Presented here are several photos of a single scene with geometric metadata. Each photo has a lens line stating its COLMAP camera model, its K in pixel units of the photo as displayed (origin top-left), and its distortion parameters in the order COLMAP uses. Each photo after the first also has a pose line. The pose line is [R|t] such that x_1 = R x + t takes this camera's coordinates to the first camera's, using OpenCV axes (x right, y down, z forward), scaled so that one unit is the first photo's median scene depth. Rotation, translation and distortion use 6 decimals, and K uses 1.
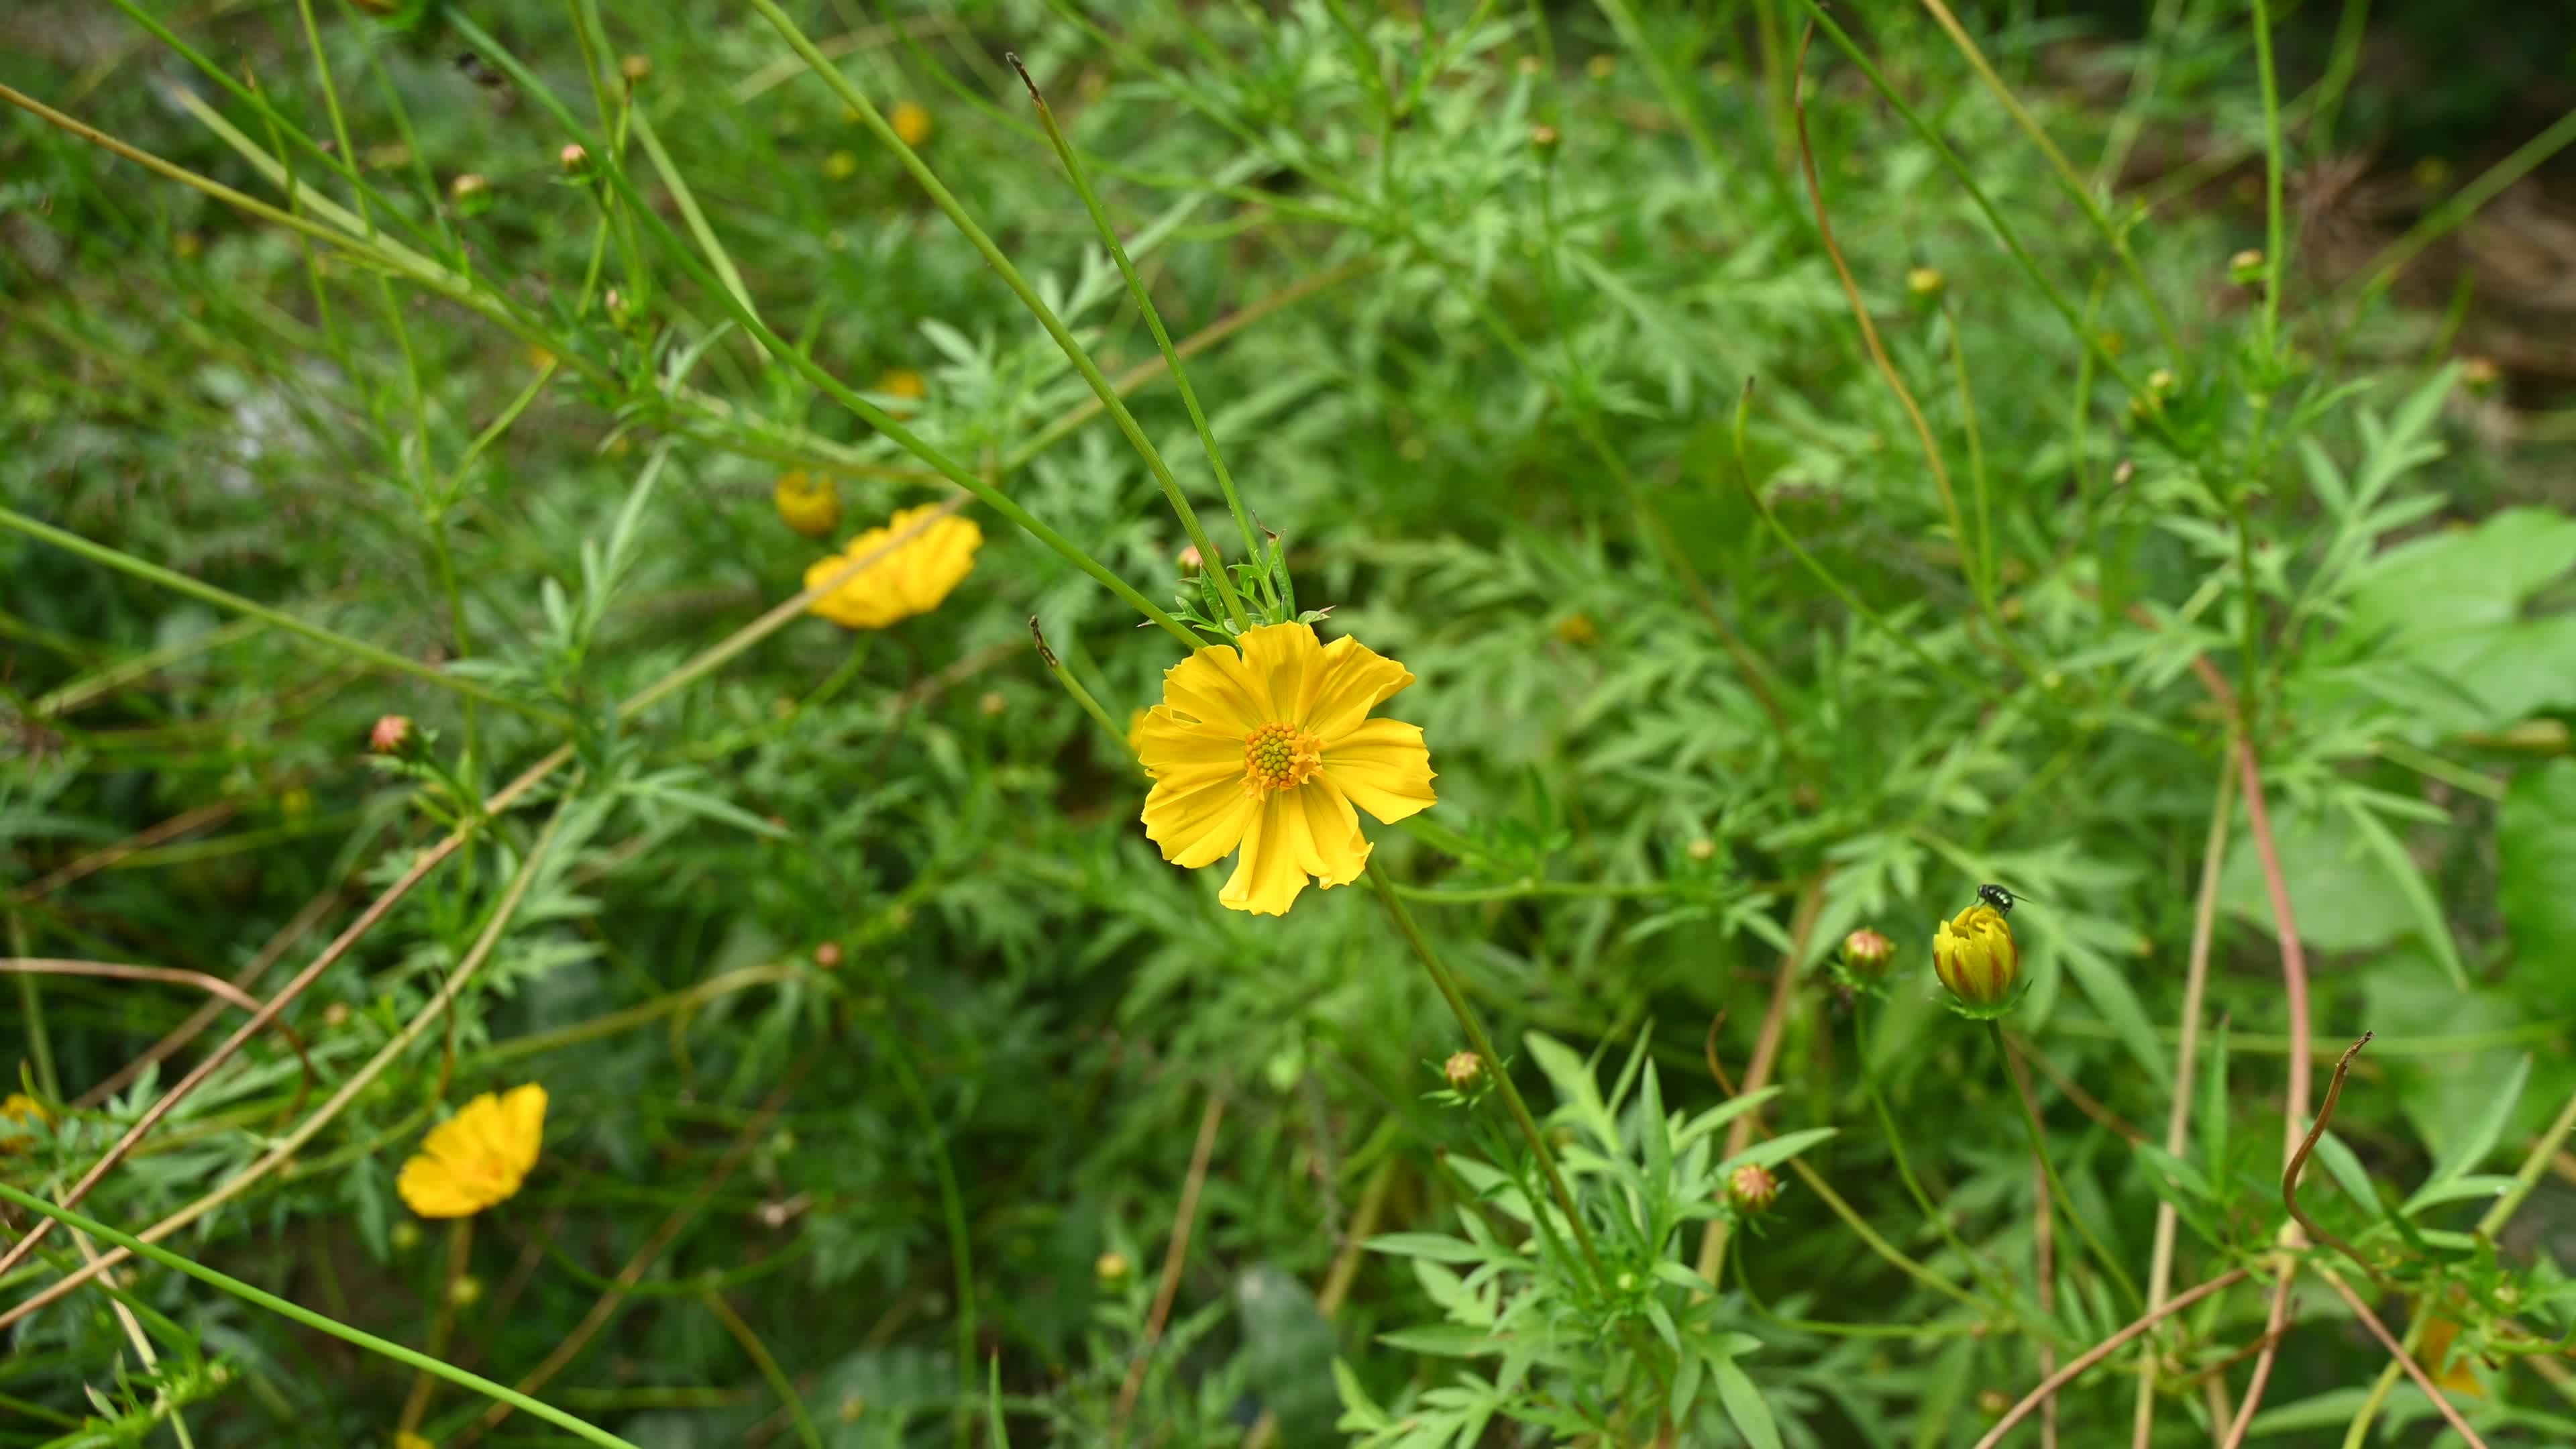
lens RADIAL K [[2346.7, 0, 1258.0], [0, 2346.7, 755.5], [0, 0, 1]] dist [-0.005160, -0.003038]
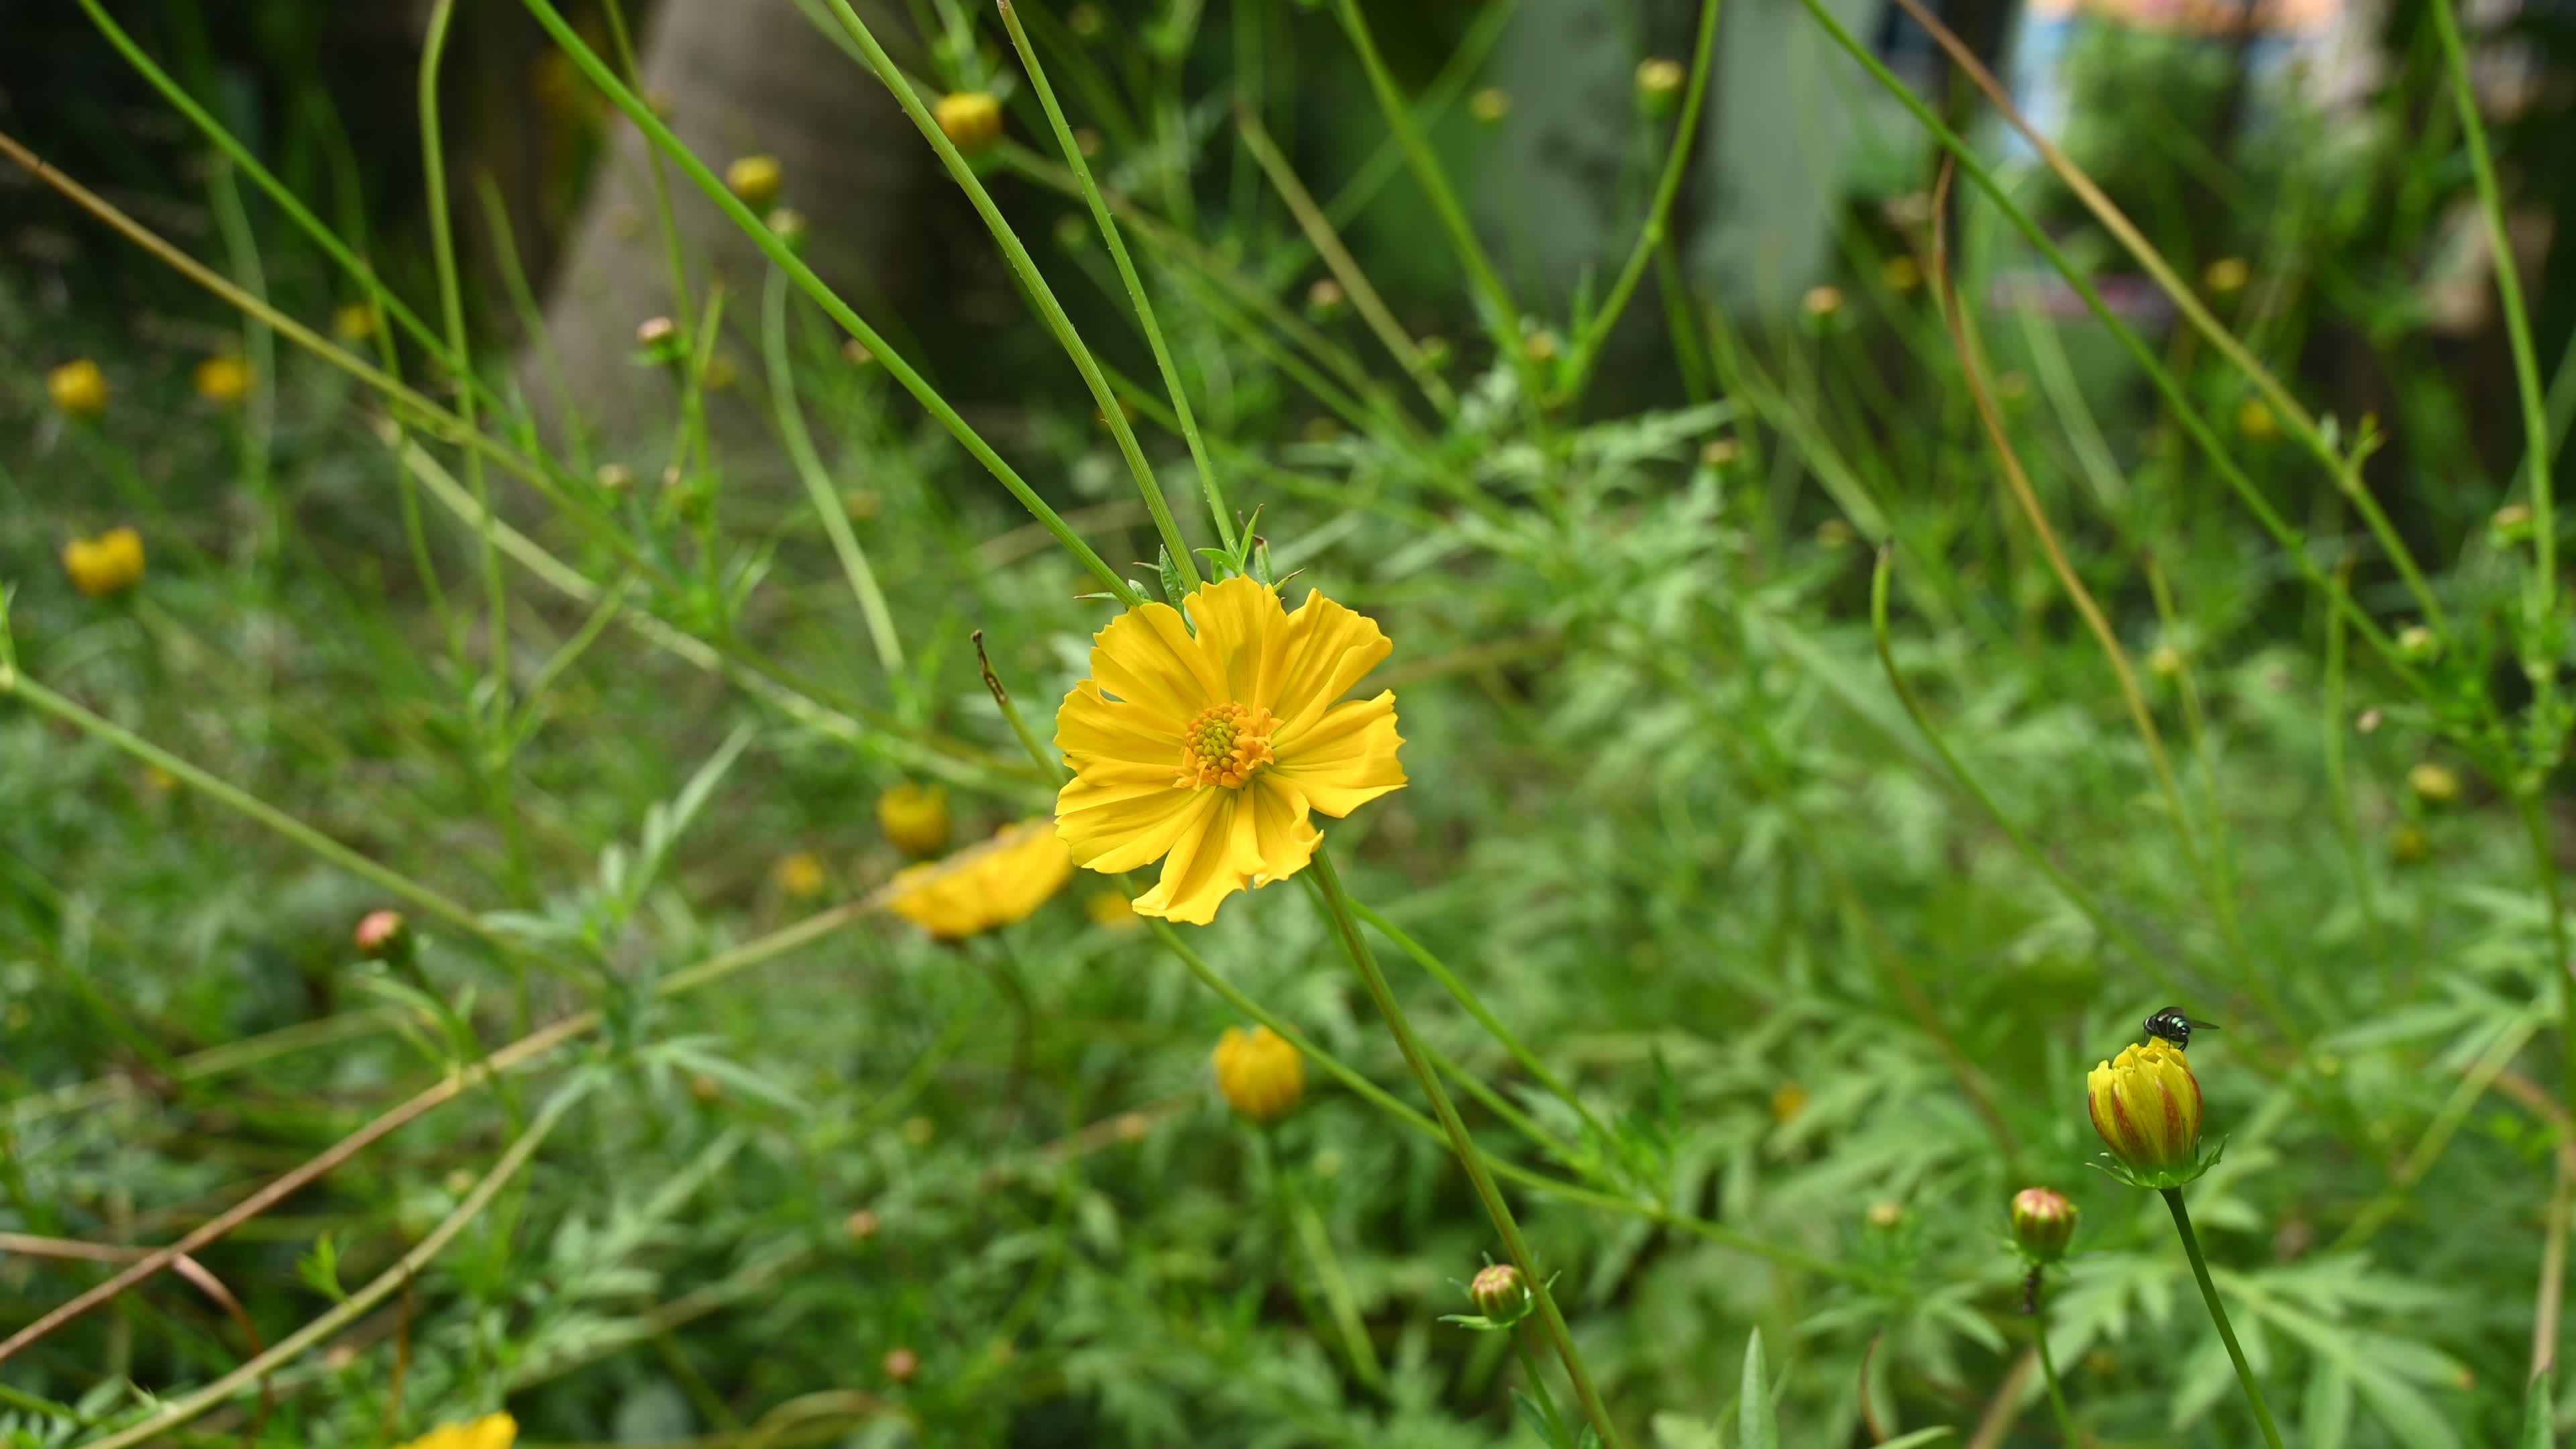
lens RADIAL K [[2343.0, 0, 1288.0], [0, 2343.0, 724.5], [0, 0, 1]] dist [-0.003471, -0.001759]
pose [[0.990753, 0.036392, -0.130710, 0.070394], [-0.075273, 0.948938, -0.306350, 0.124173], [0.112887, 0.313356, 0.942902, 0.124148]]
